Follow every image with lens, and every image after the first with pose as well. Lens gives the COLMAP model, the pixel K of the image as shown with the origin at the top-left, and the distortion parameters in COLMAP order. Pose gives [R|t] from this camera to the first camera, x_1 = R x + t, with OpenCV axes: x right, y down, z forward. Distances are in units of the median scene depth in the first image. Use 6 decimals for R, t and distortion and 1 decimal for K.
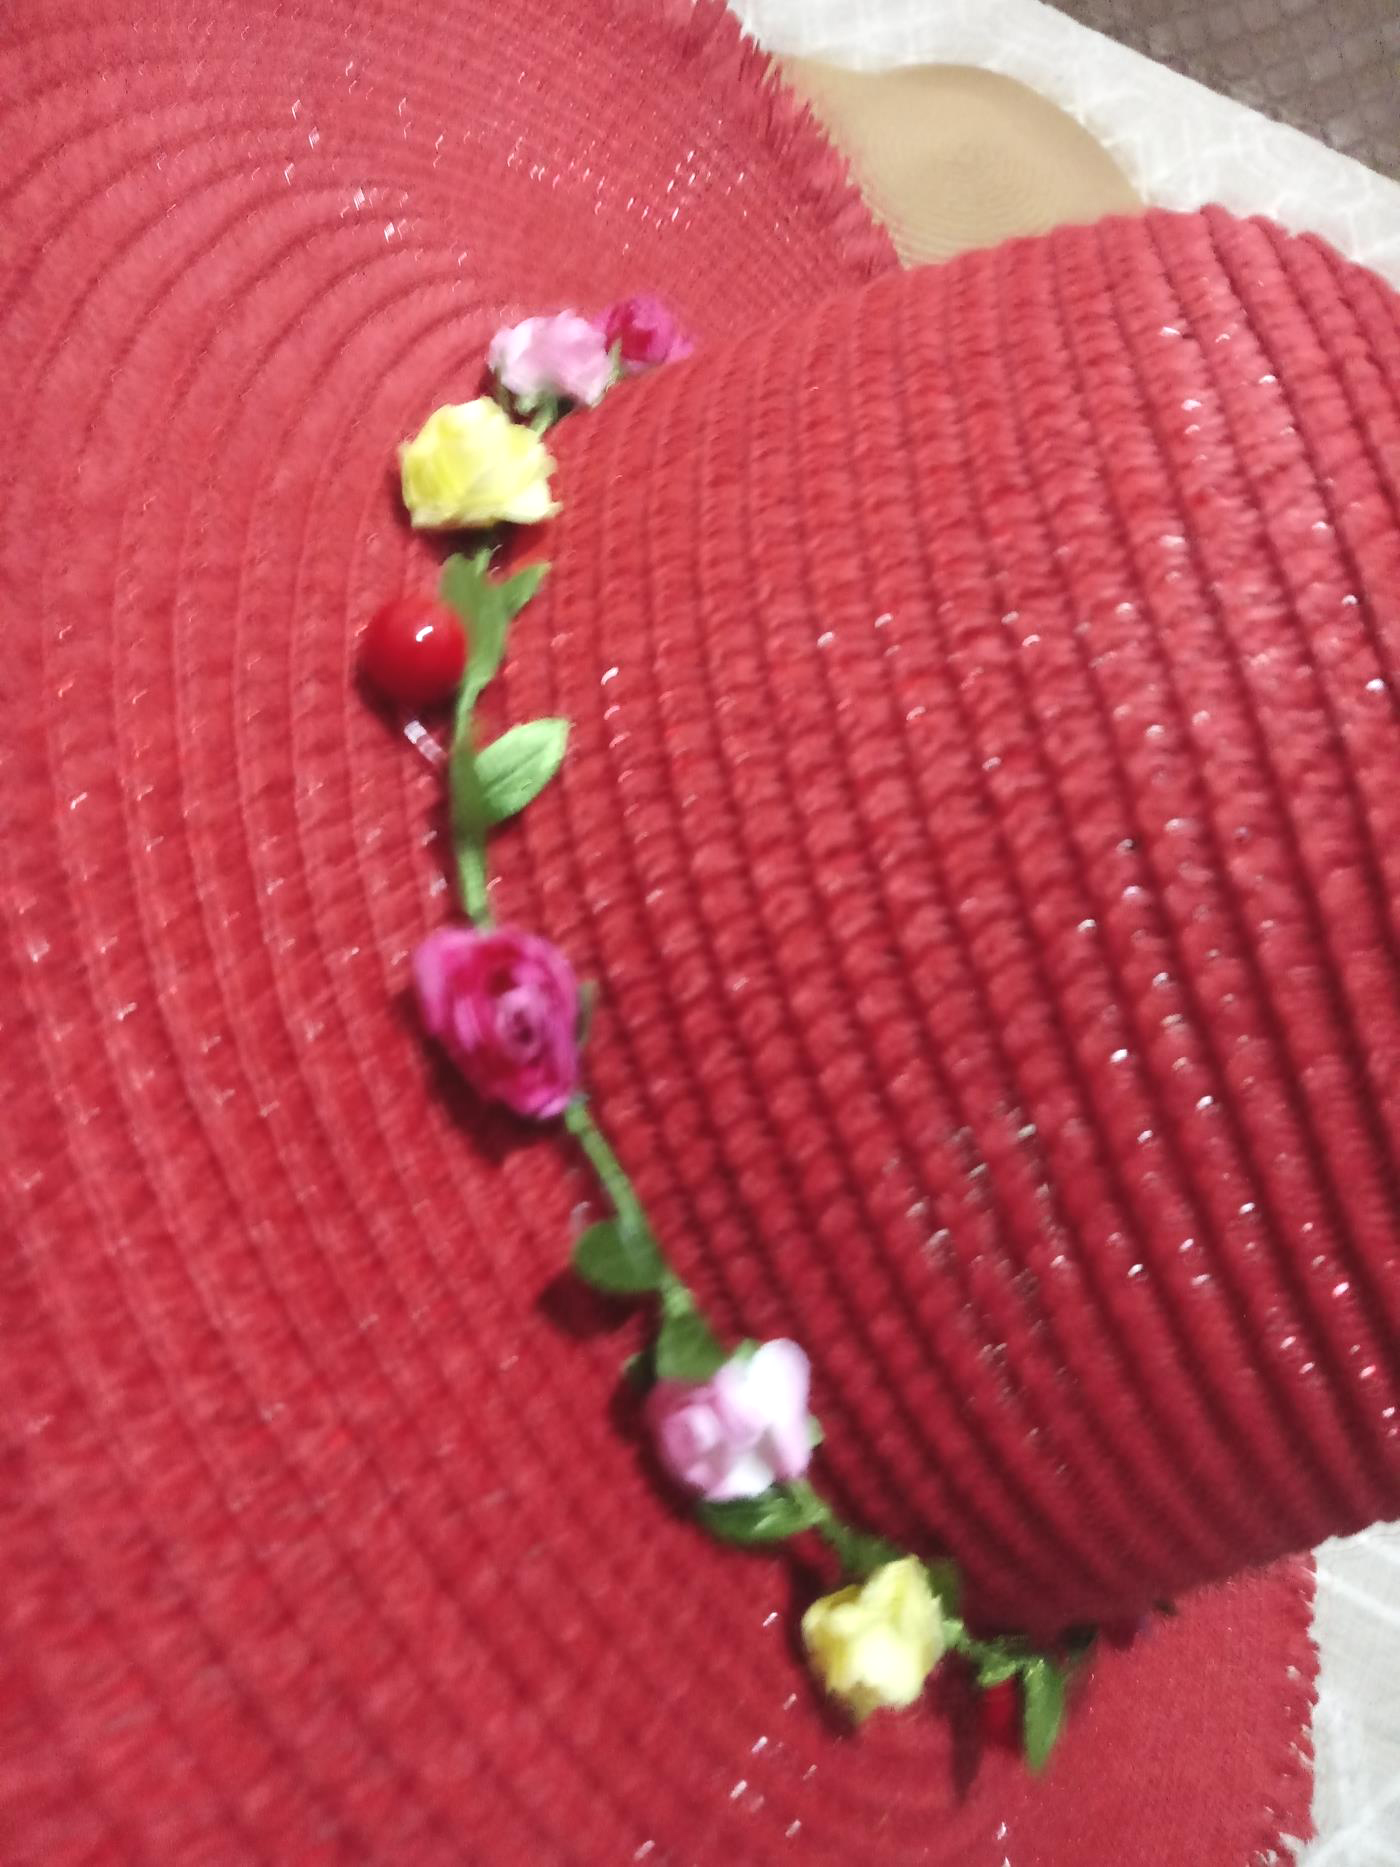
lens RADIAL K [[1247.8, 0, 700.0], [0, 1247.8, 933.5], [0, 0, 1]] dist [-0.020693, -0.000383]
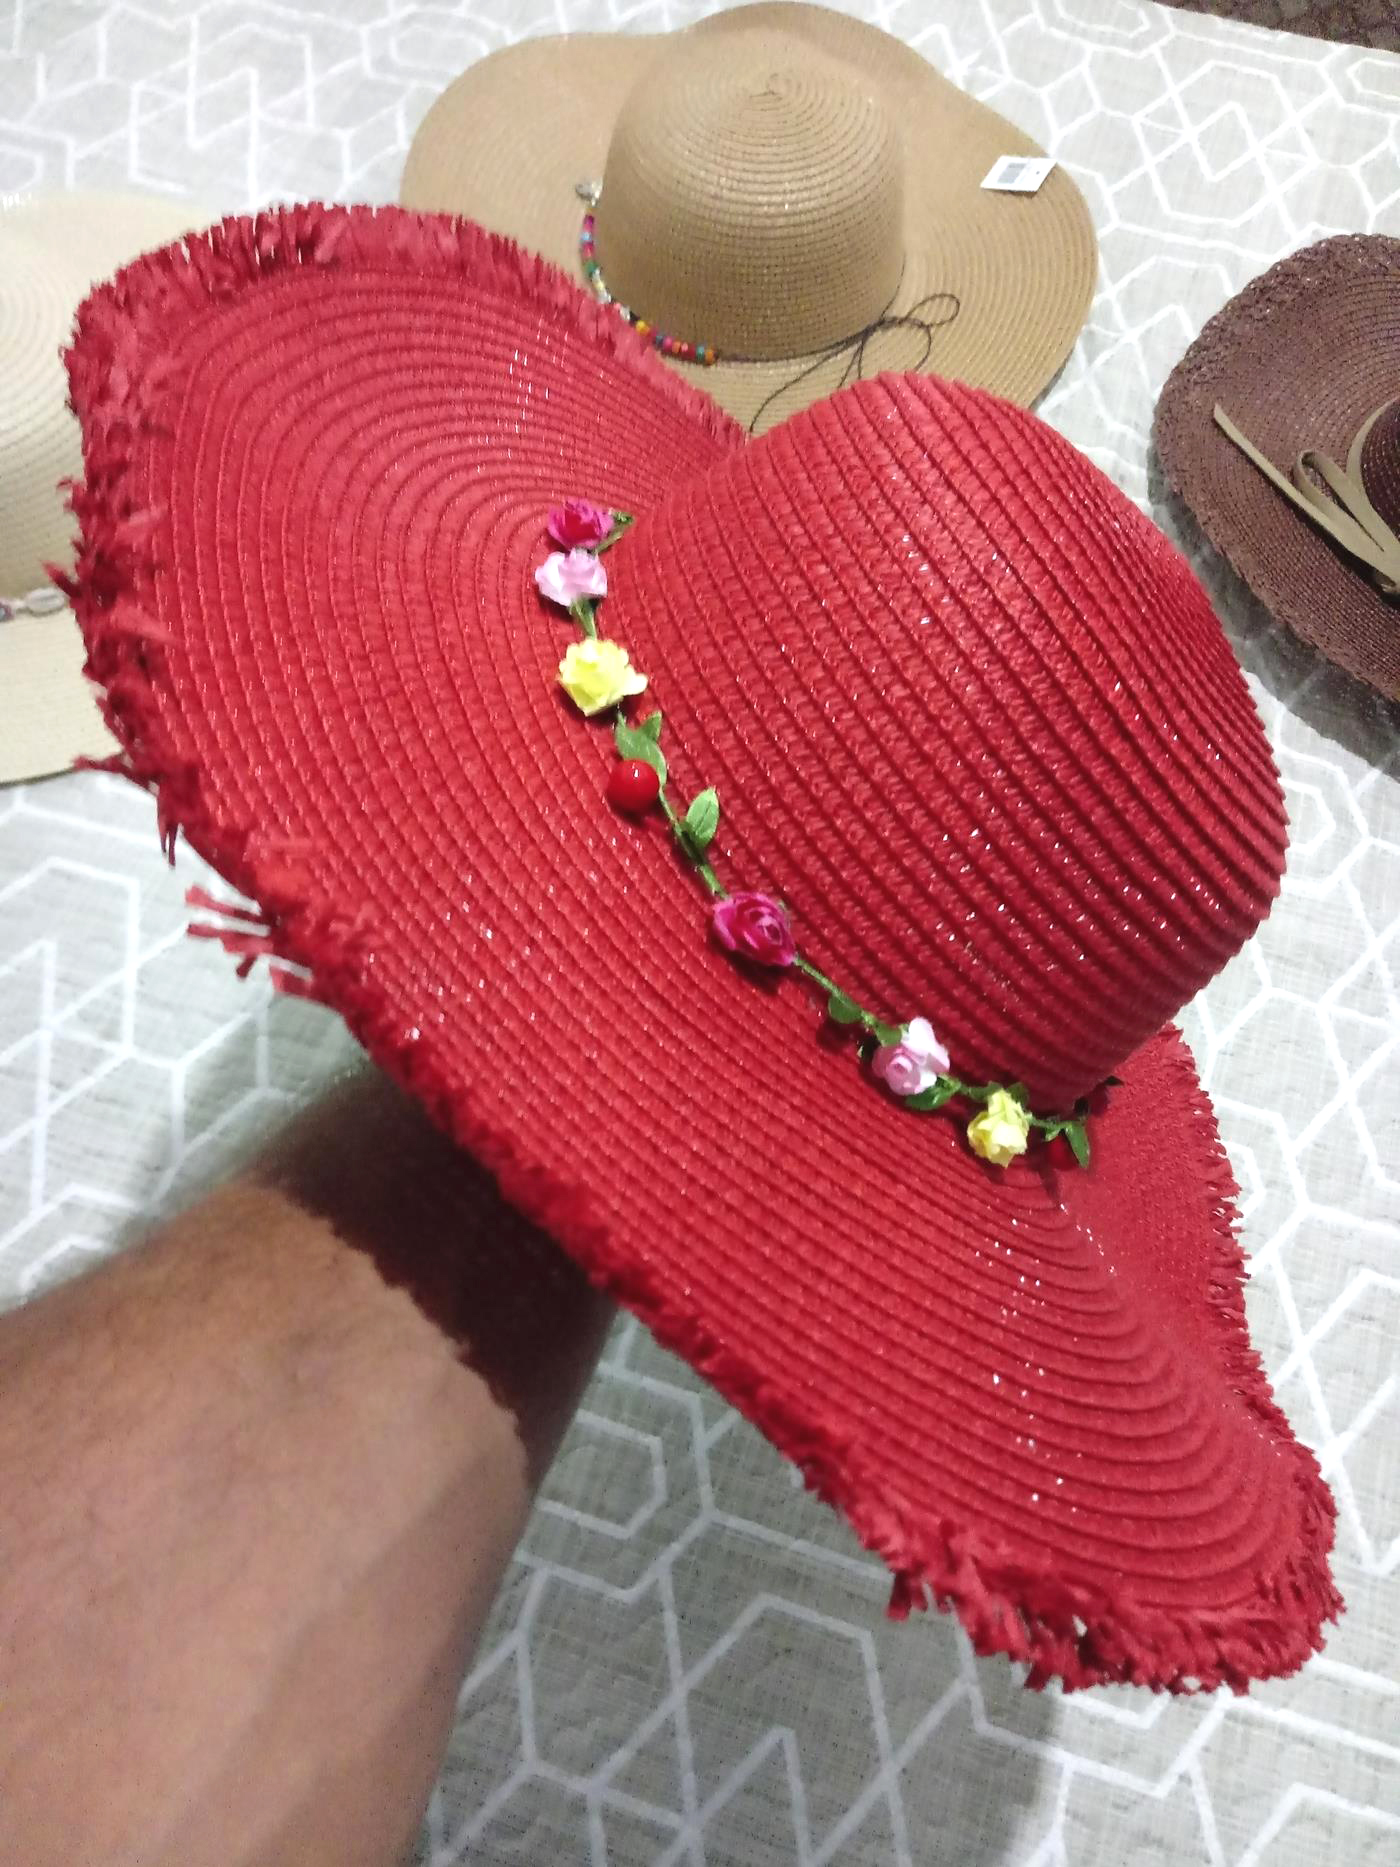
lens RADIAL K [[1247.8, 0, 700.0], [0, 1247.8, 933.5], [0, 0, 1]] dist [-0.020693, -0.000383]
pose [[0.911715, -0.395362, 0.111643, -0.472171], [0.376505, 0.912844, 0.157989, -0.296547], [-0.164375, -0.102007, 0.981109, -1.071857]]
